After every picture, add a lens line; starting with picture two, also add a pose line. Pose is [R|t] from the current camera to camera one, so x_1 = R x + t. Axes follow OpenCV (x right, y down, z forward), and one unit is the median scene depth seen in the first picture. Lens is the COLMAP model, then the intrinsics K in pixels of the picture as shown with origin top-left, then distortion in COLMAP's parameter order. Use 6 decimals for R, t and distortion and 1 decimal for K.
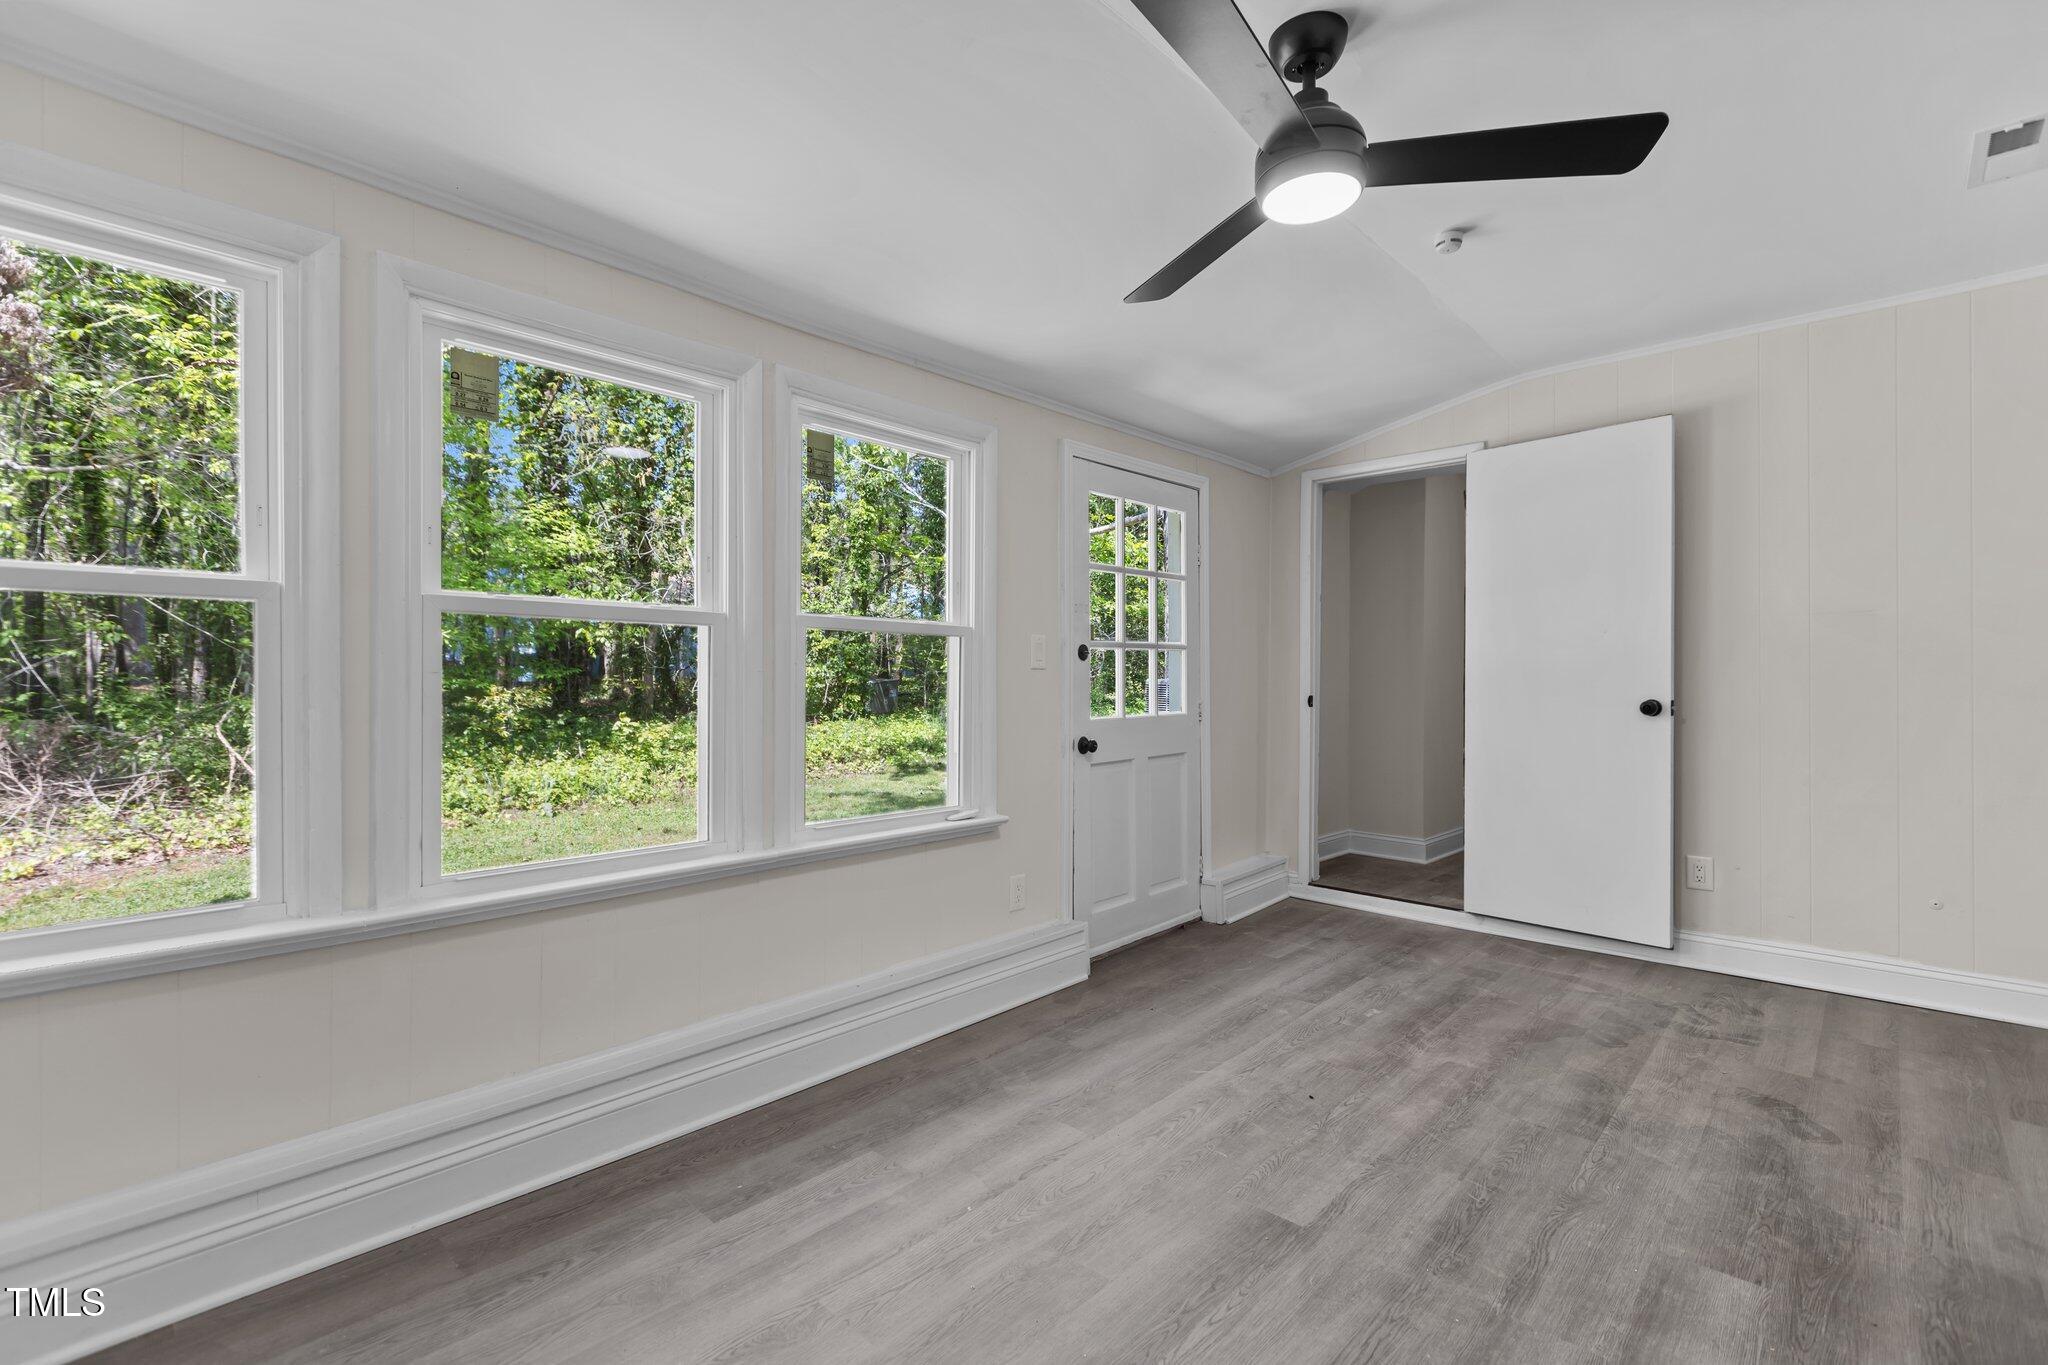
lens RADIAL K [[916.1, 0, 1015.7], [0, 916.1, 684.4], [0, 0, 1]] dist [0.002612, -0.000396]
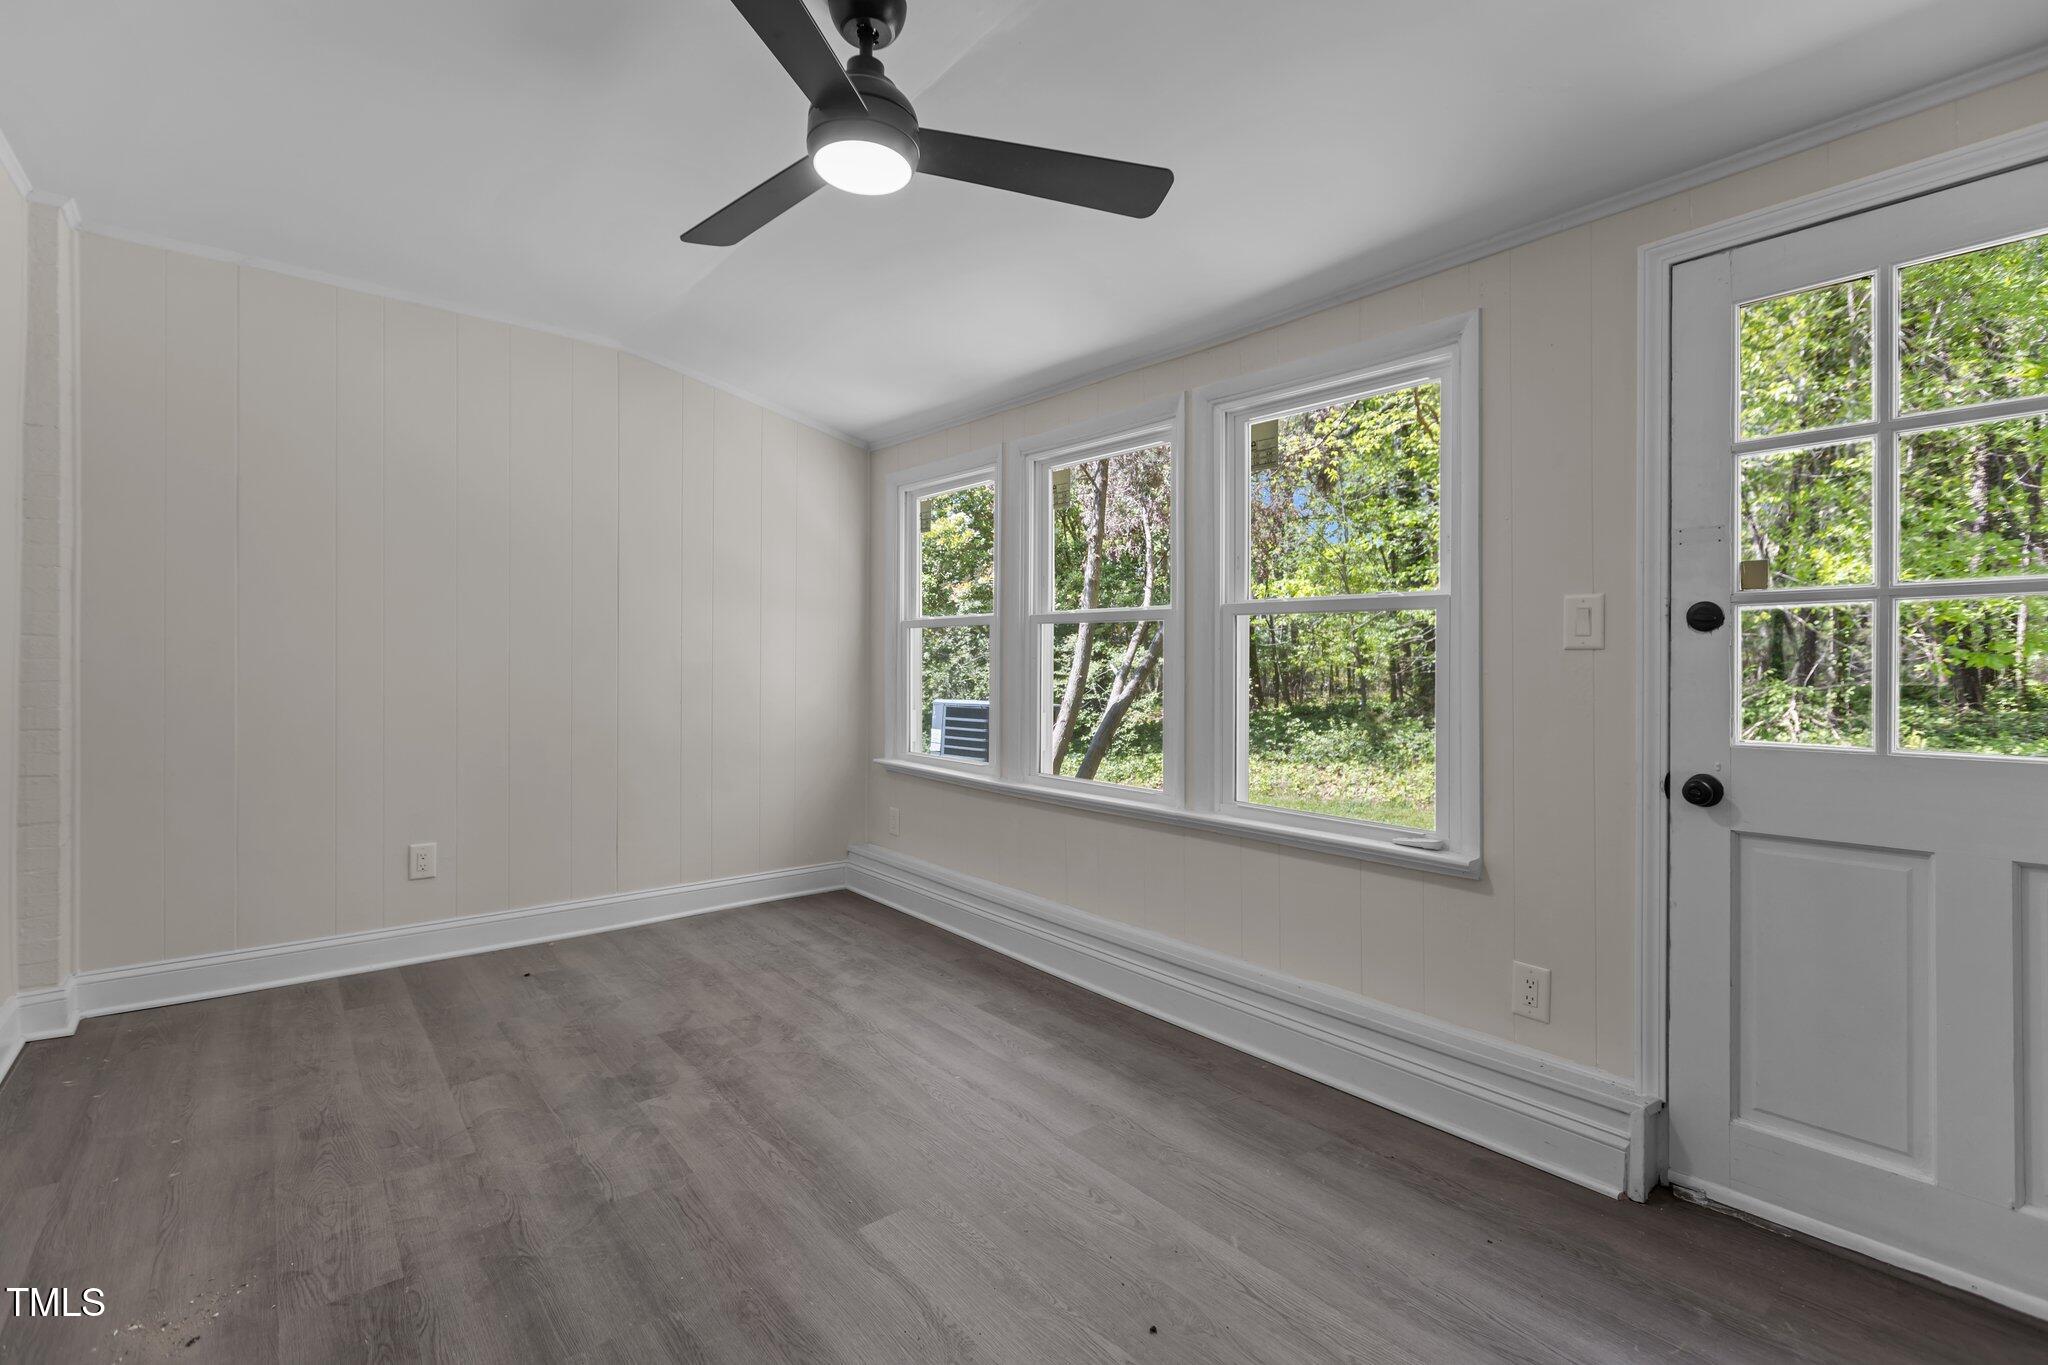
lens RADIAL K [[916.1, 0, 1012.9], [0, 916.1, 664.3], [0, 0, 1]] dist [0.002612, -0.000396]
pose [[-0.129068, 0.004773, -0.991624, 0.990691], [-0.007652, 0.999954, 0.005809, -0.011466], [0.991606, 0.008338, -0.129025, 1.015007]]
